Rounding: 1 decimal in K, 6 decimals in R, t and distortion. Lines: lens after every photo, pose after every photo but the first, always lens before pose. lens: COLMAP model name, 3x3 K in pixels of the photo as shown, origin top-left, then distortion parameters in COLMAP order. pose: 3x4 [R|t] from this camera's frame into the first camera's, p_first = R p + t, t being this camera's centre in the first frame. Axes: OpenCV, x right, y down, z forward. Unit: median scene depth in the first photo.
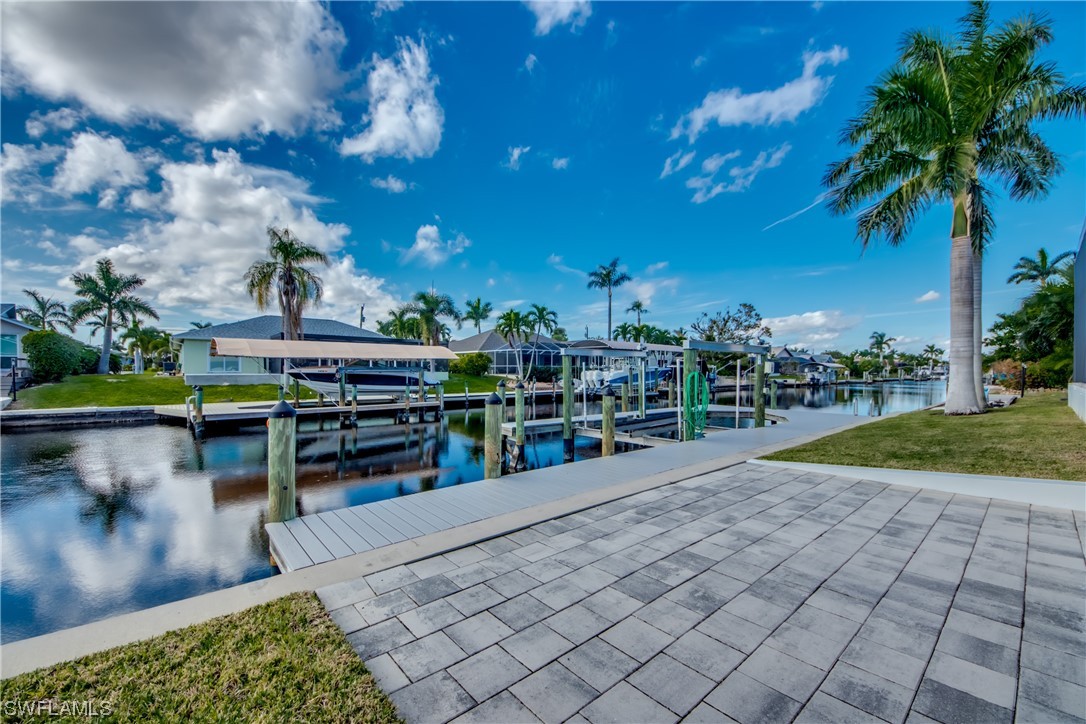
lens RADIAL K [[424.2, 0, 543.0], [0, 424.2, 362.0], [0, 0, 1]] dist [-0.001766, -0.000411]
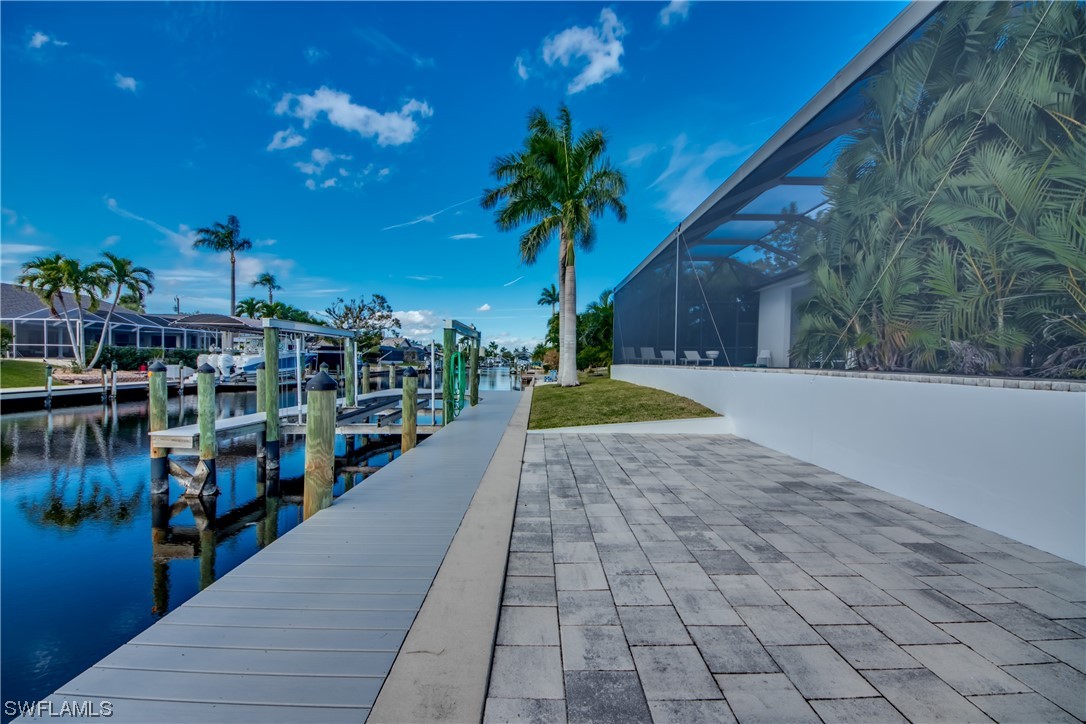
lens RADIAL K [[406.6, 0, 530.0], [0, 406.6, 356.7], [0, 0, 1]] dist [0.018986, -0.000276]
pose [[0.655184, 0.013041, 0.755356, -0.186336], [-0.023431, 0.999721, 0.003064, 0.020340], [-0.755106, -0.019706, 0.655307, 0.183836]]
